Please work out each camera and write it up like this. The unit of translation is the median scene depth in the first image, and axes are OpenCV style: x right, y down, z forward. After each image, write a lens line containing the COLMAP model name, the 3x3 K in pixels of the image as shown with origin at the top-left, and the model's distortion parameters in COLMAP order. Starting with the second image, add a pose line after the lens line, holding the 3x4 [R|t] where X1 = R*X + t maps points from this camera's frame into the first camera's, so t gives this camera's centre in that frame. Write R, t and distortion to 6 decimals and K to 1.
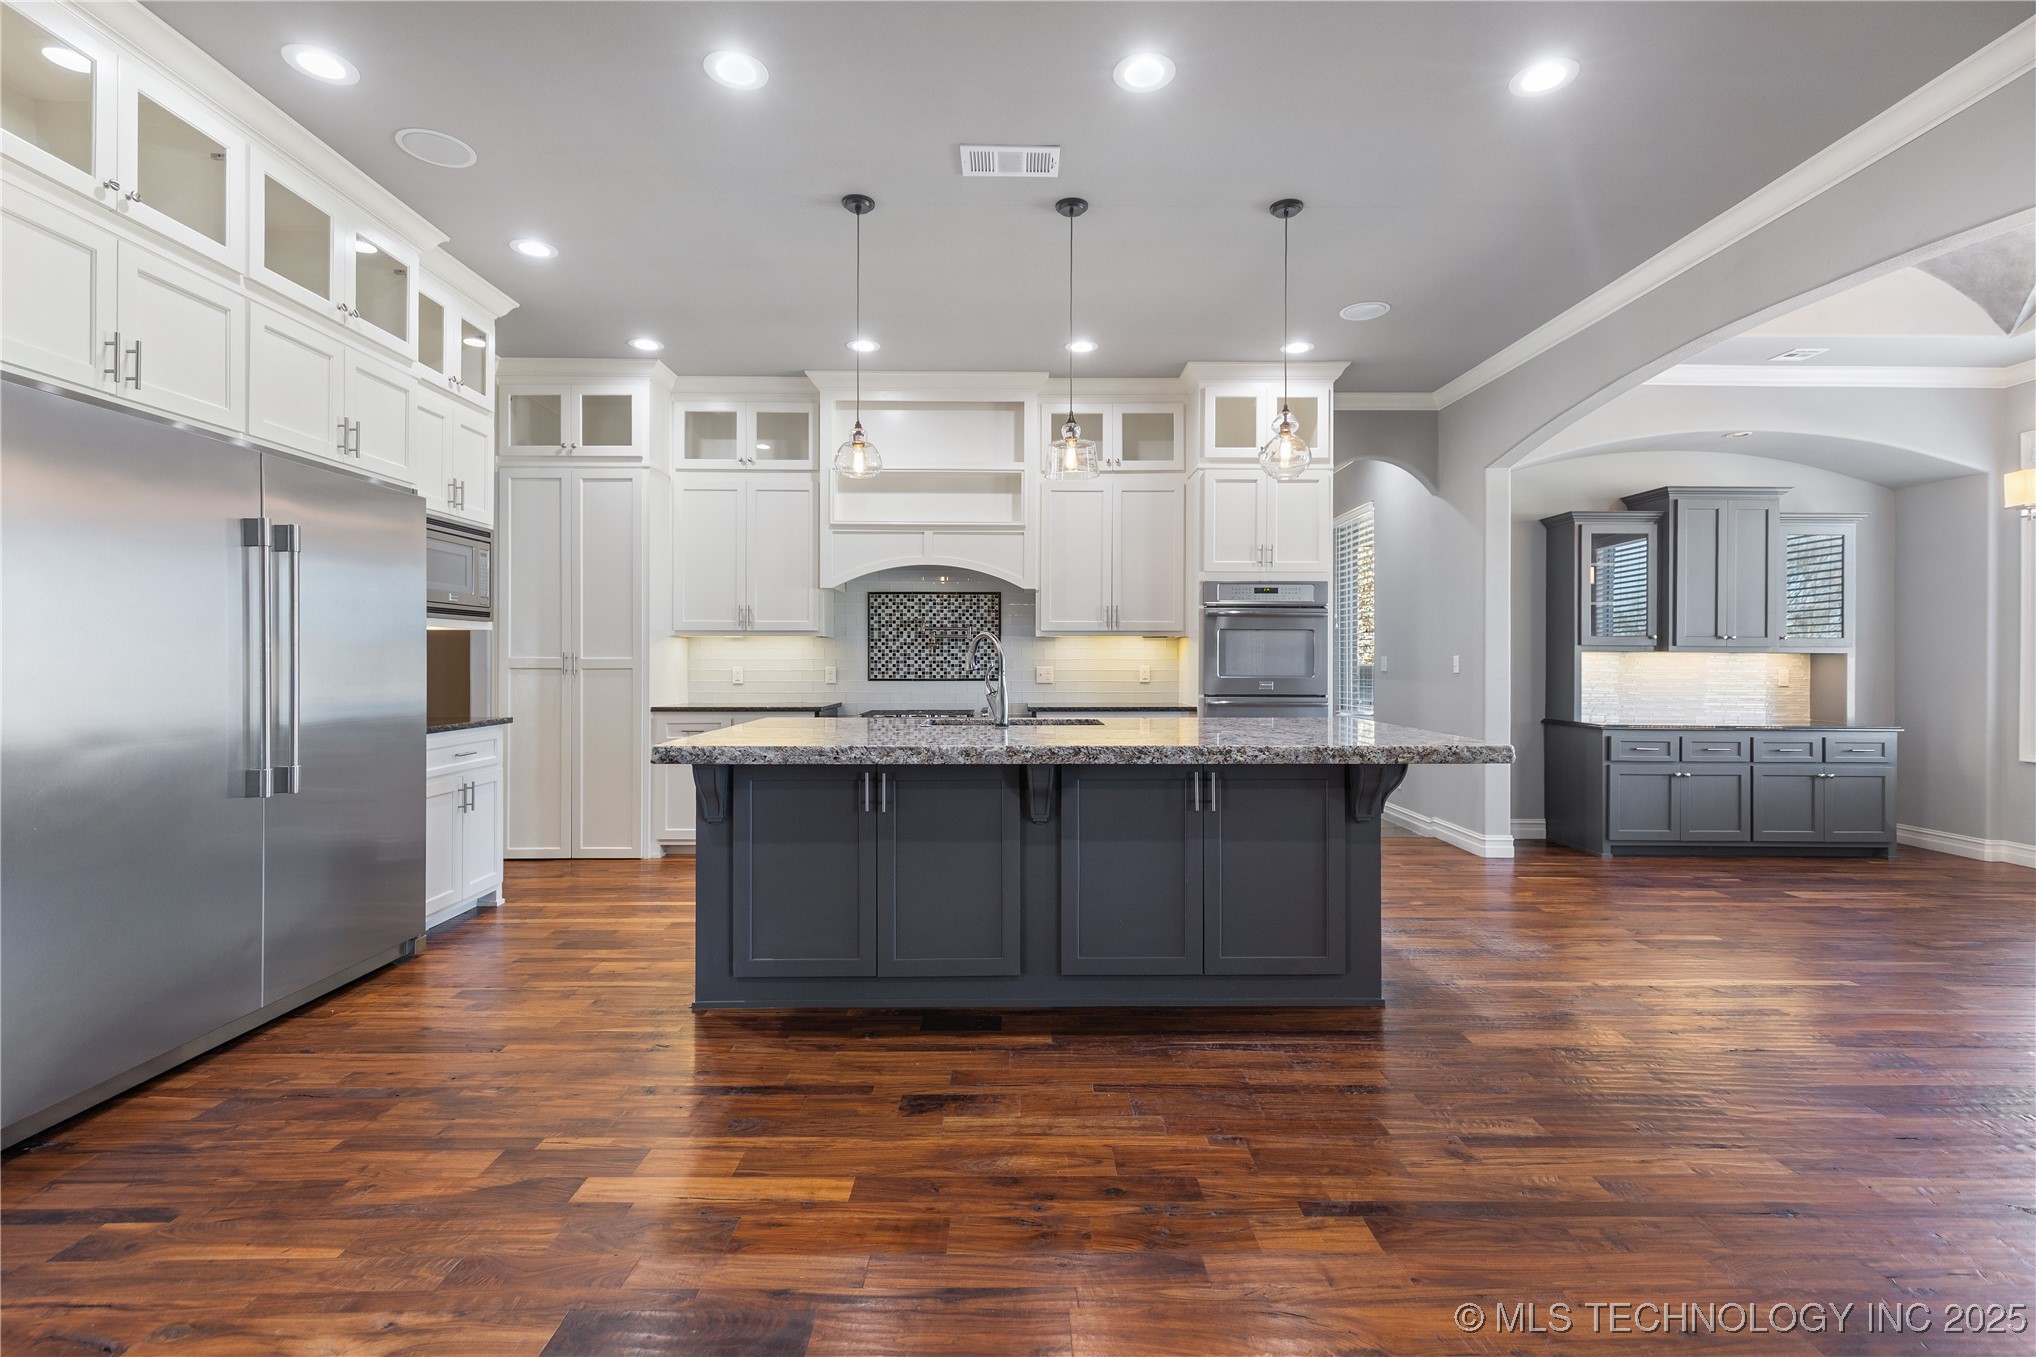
lens RADIAL K [[916.8, 0, 1018.7], [0, 916.8, 658.7], [0, 0, 1]] dist [0.009586, -0.001377]
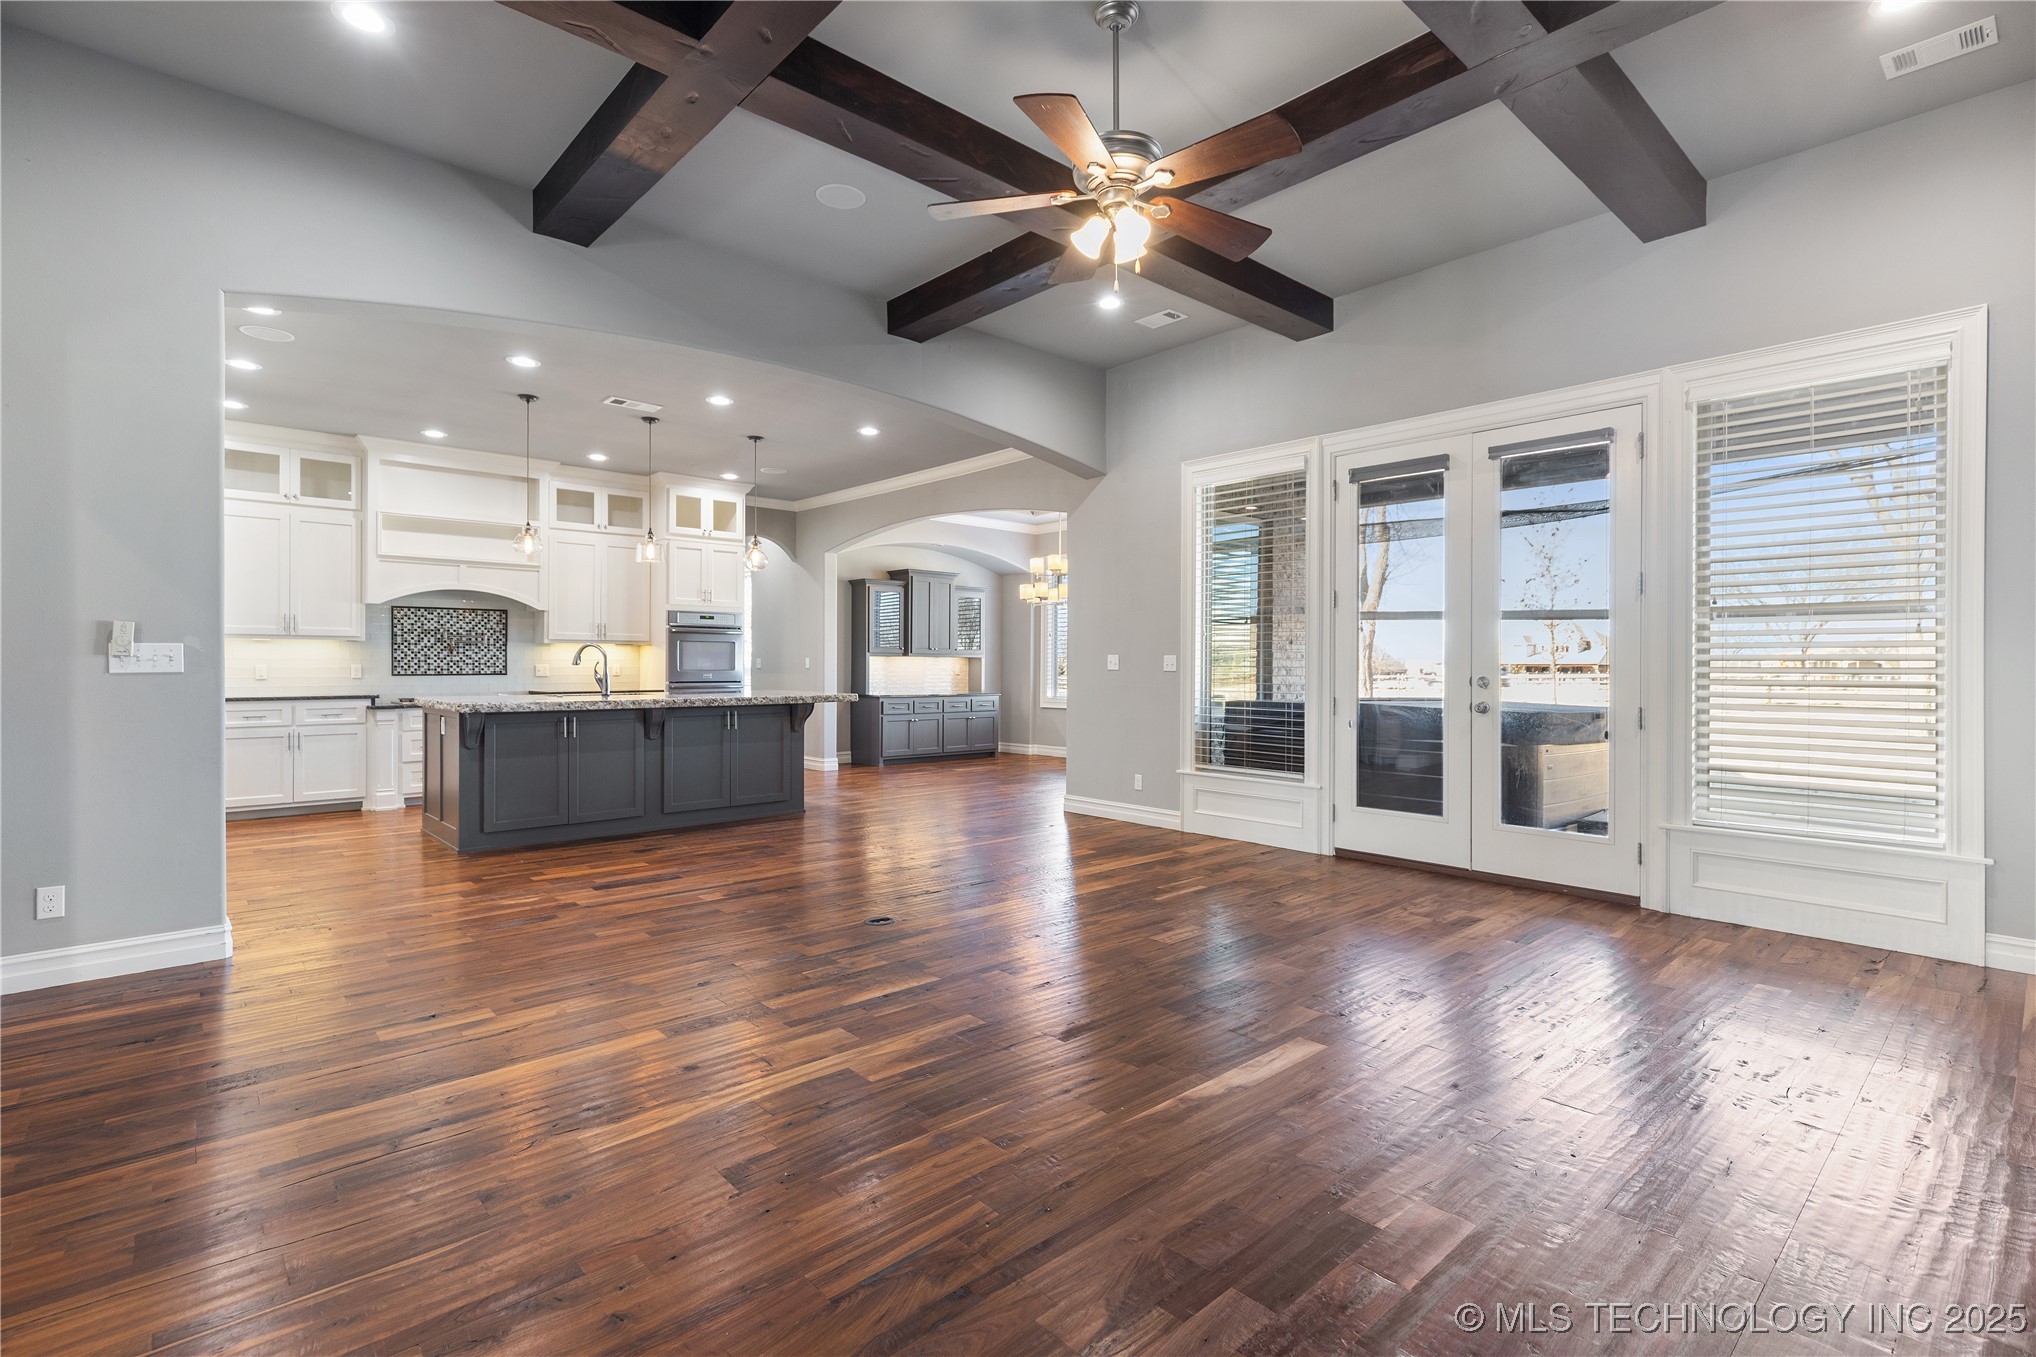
lens RADIAL K [[948.9, 0, 1021.9], [0, 948.9, 665.6], [0, 0, 1]] dist [0.015421, 0.000106]
pose [[0.743367, -0.000932, 0.668883, -0.447867], [-0.001316, 0.999995, 0.002855, 0.005772], [-0.668882, -0.003002, 0.743362, -0.636734]]
